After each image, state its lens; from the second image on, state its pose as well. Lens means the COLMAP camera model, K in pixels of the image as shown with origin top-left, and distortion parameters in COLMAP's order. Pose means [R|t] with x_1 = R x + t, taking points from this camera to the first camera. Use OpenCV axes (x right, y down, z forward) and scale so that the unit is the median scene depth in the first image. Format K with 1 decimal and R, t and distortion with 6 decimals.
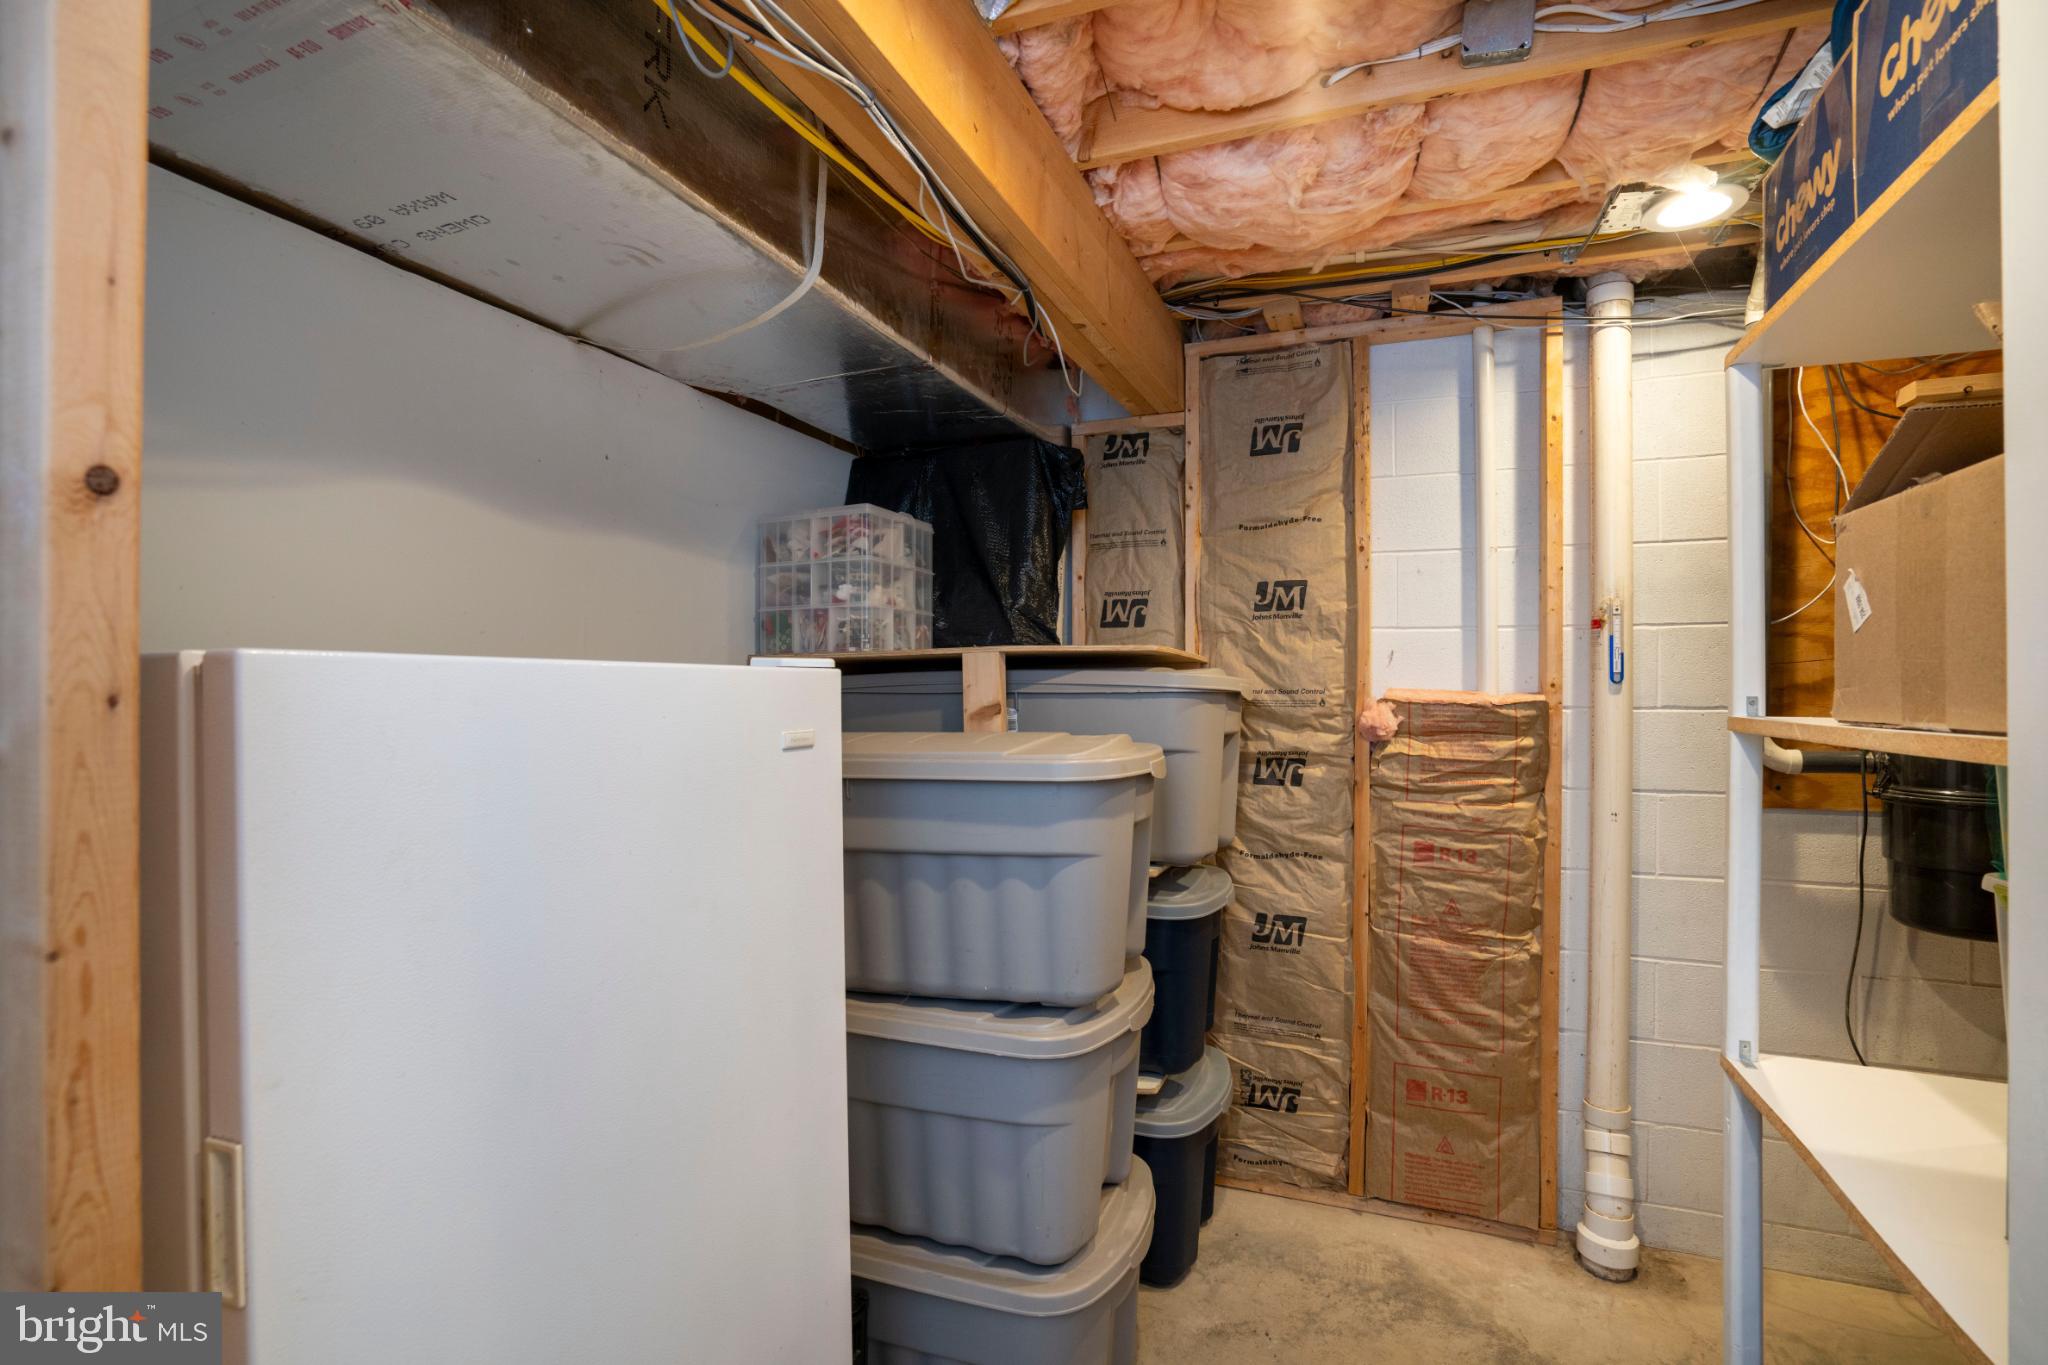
lens RADIAL K [[941.2, 0, 1026.1], [0, 941.2, 690.4], [0, 0, 1]] dist [-0.029915, 0.004997]
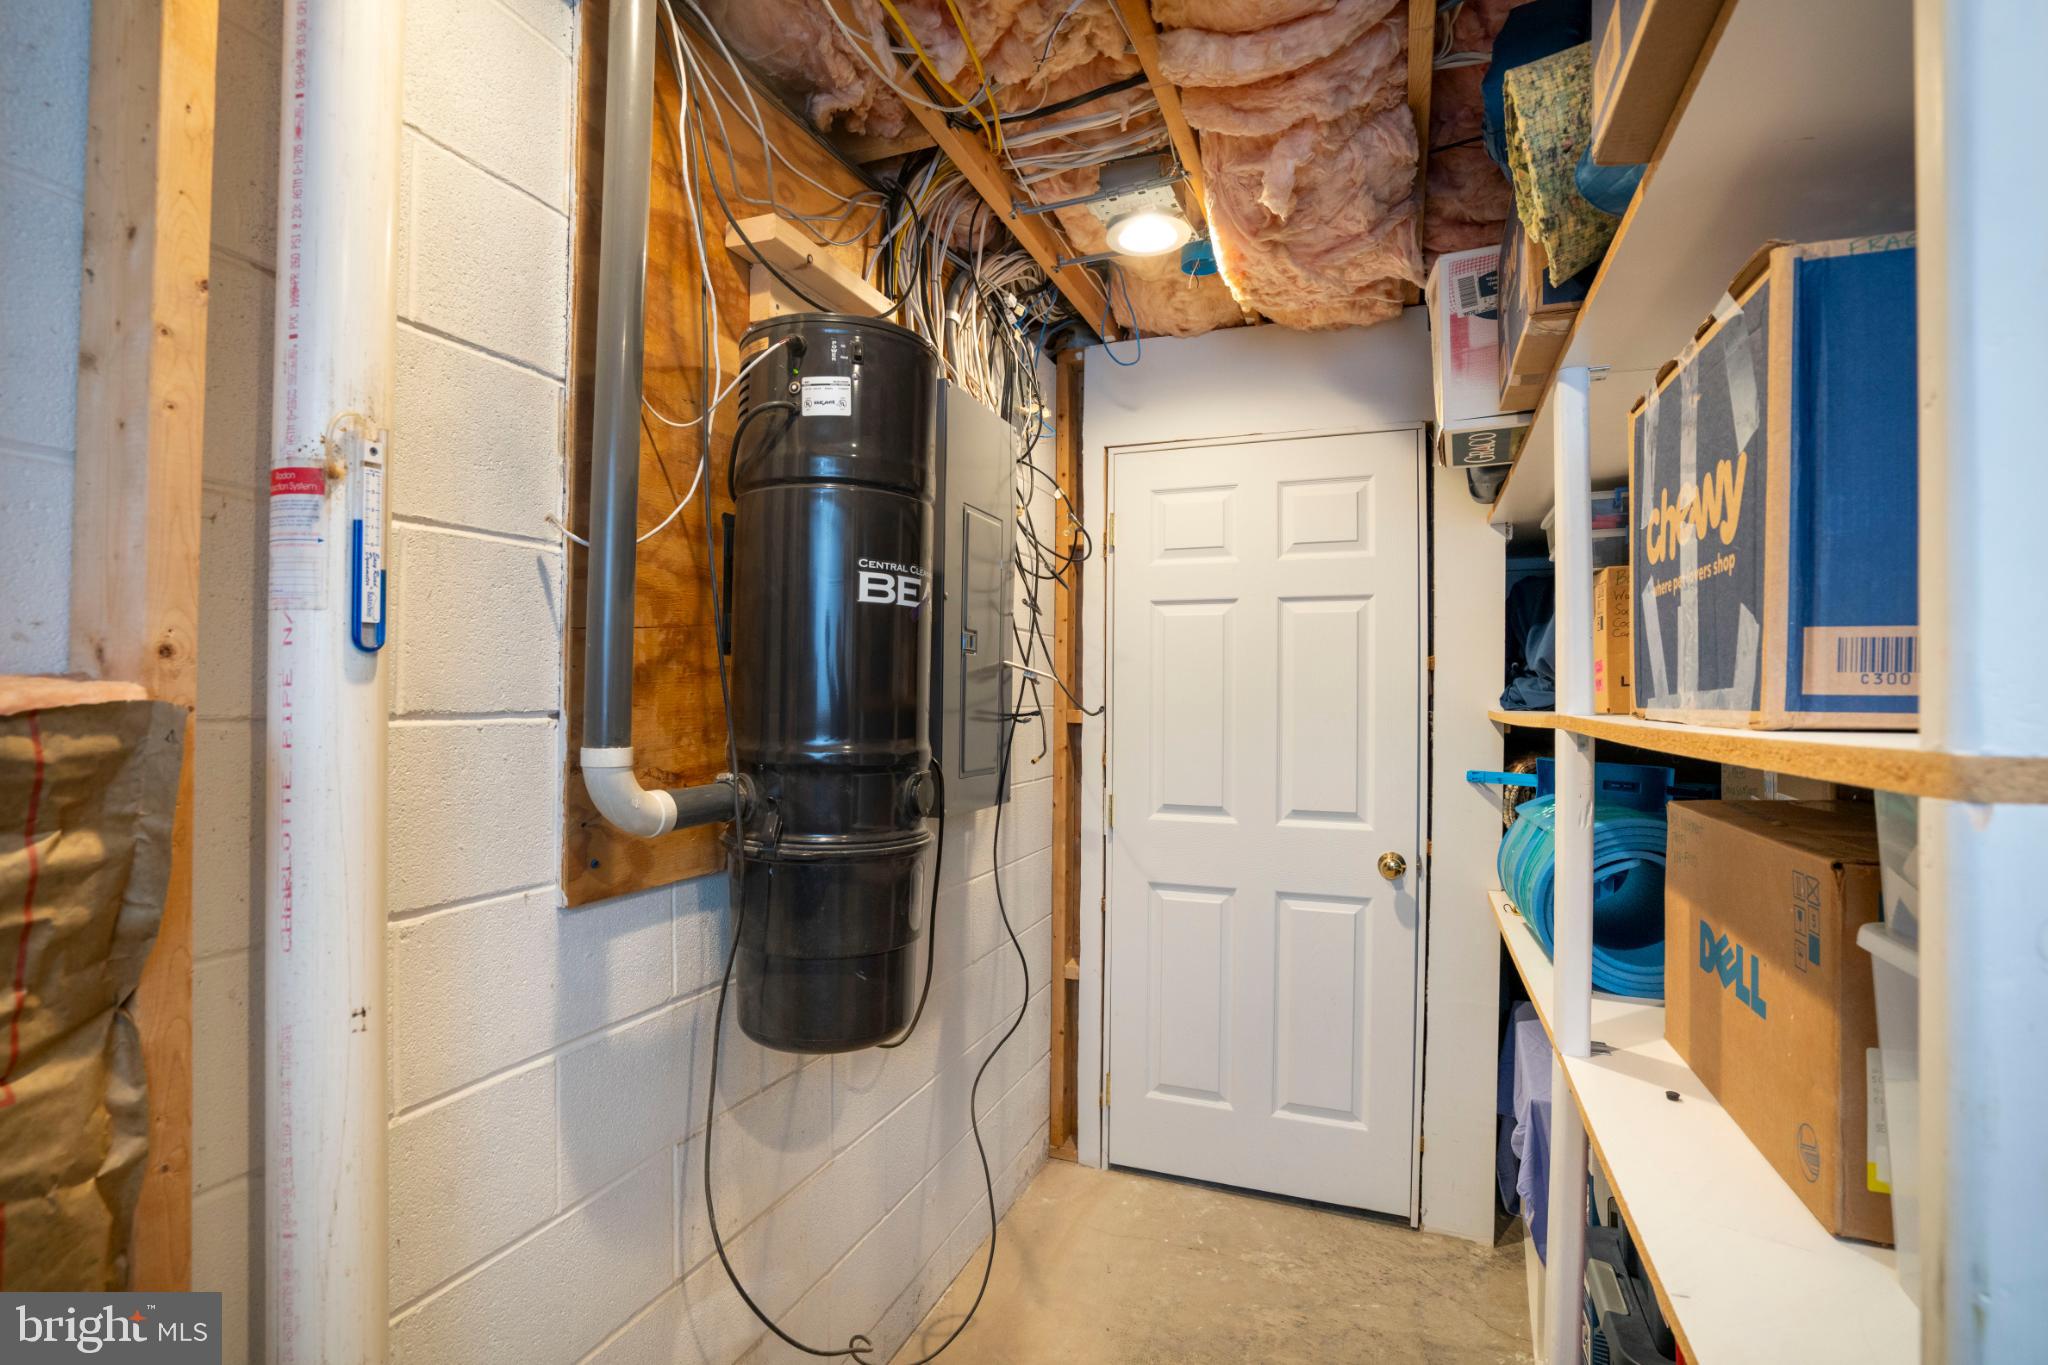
lens RADIAL K [[941.2, 0, 1023.0], [0, 941.2, 691.6], [0, 0, 1]] dist [-0.029915, 0.004997]
pose [[-0.003391, 0.005016, 0.999982, 0.262087], [-0.008098, 0.999954, -0.005043, 0.007149], [-0.999961, -0.008115, -0.003350, 0.719496]]
